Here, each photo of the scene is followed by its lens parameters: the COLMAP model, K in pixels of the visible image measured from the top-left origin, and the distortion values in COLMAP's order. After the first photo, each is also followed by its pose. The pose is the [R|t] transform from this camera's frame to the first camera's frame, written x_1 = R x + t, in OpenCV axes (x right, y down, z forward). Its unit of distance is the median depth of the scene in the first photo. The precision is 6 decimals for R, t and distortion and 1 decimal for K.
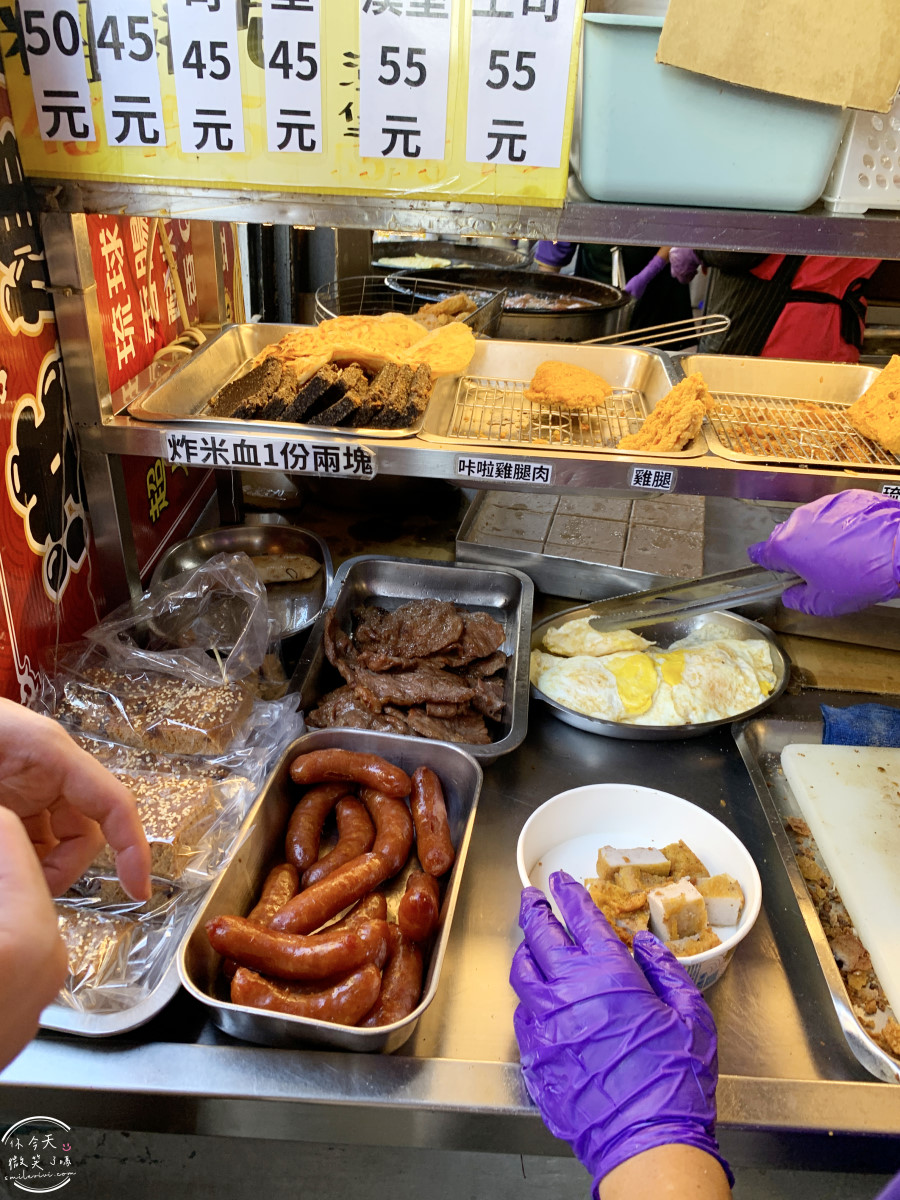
lens RADIAL K [[905.6, 0, 457.6], [0, 905.6, 598.9], [0, 0, 1]] dist [0.006243, -0.012912]
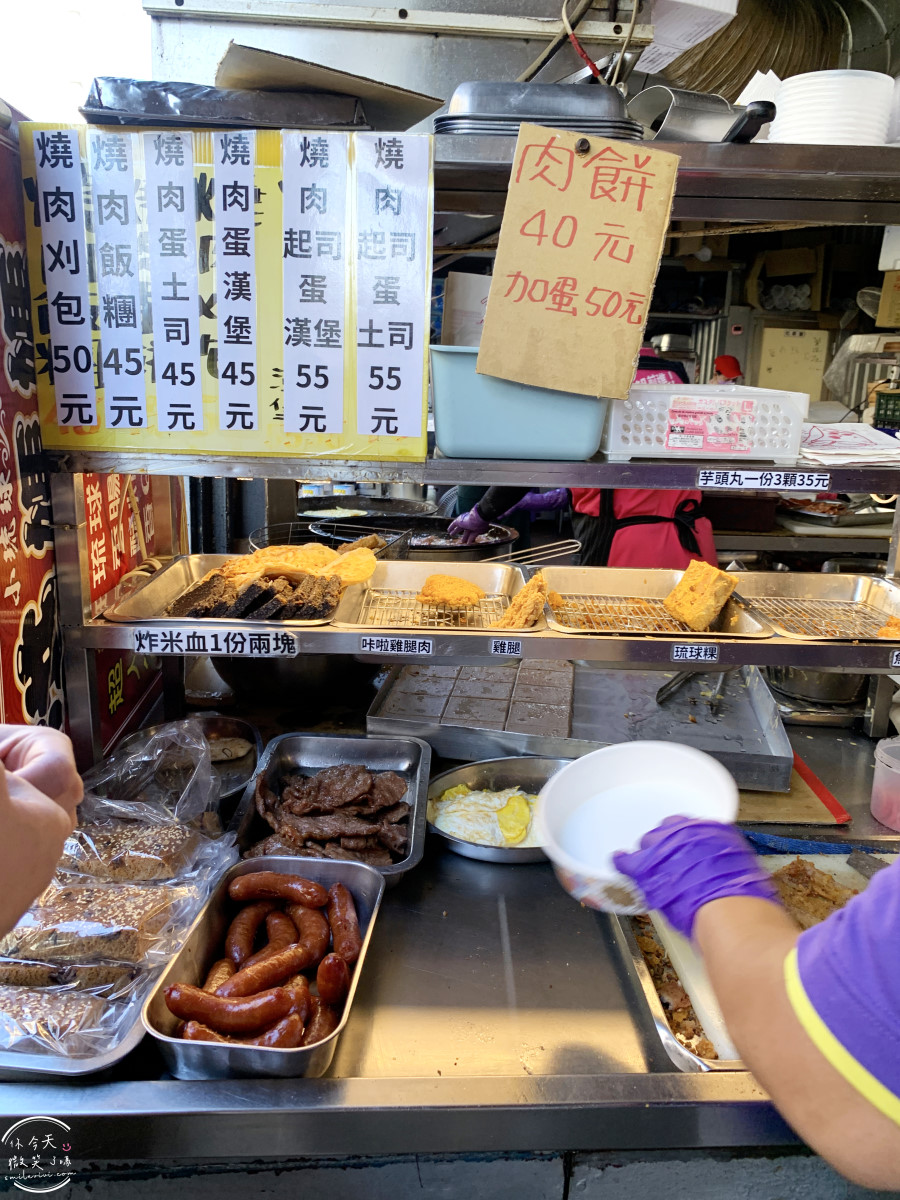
lens RADIAL K [[905.6, 0, 450.3], [0, 905.6, 598.9], [0, 0, 1]] dist [0.006243, -0.012912]
pose [[0.996735, -0.033241, 0.073578, 0.037638], [0.051245, 0.964684, -0.258379, 0.142677], [-0.062391, 0.261306, 0.963238, -0.310444]]
